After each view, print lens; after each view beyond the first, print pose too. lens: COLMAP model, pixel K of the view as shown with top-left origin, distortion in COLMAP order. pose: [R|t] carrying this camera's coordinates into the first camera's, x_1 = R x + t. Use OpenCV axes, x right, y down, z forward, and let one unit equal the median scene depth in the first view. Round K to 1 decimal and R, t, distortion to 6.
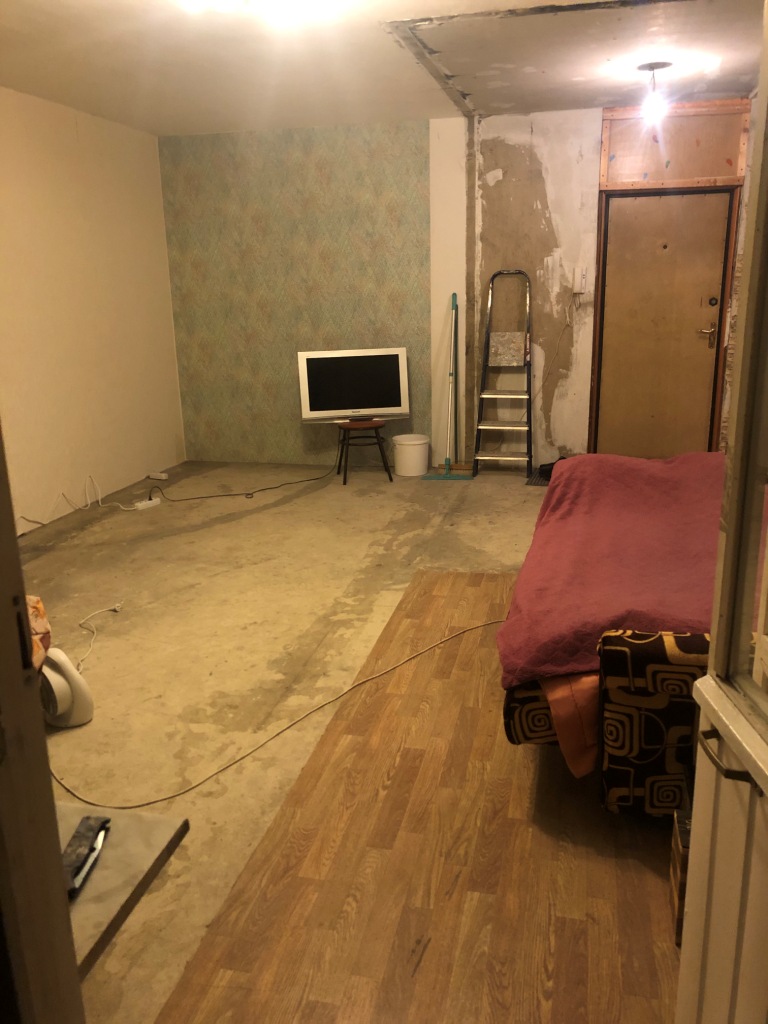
lens RADIAL K [[834.5, 0, 385.1], [0, 834.5, 511.3], [0, 0, 1]] dist [-0.000229, -0.000944]
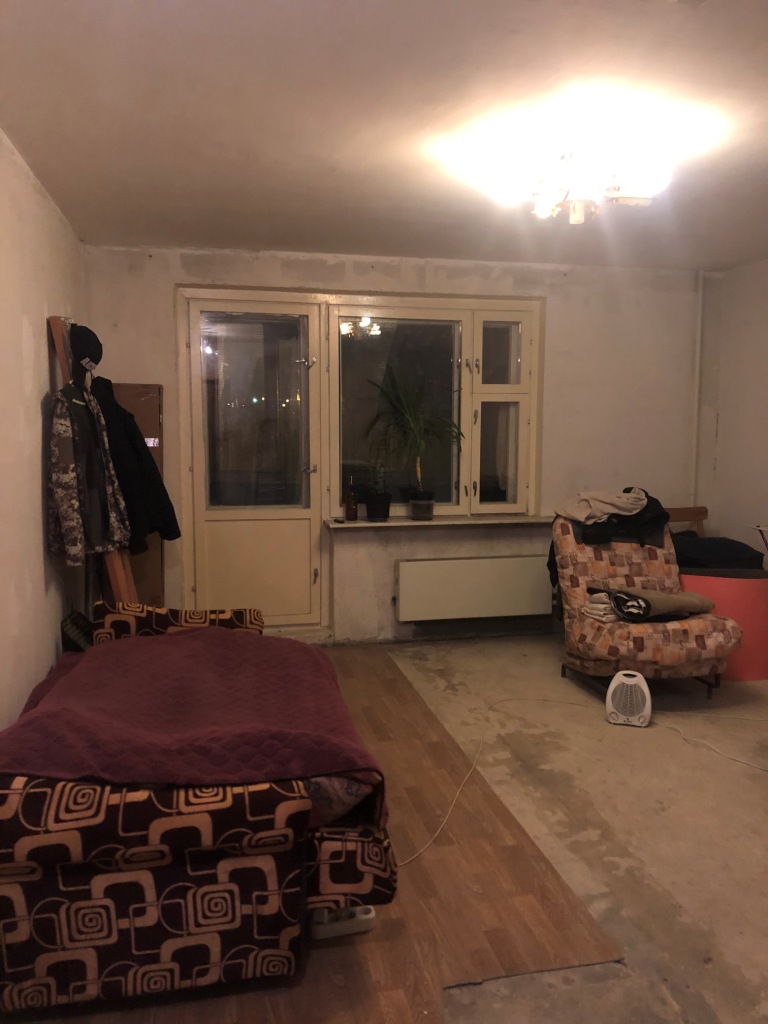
lens RADIAL K [[834.5, 0, 385.3], [0, 834.5, 513.2], [0, 0, 1]] dist [-0.000229, -0.000944]
pose [[-0.907447, 0.059797, -0.415891, 0.462774], [-0.095625, 0.934454, 0.343005, -0.438338], [0.409141, 0.351028, -0.842249, 1.561984]]
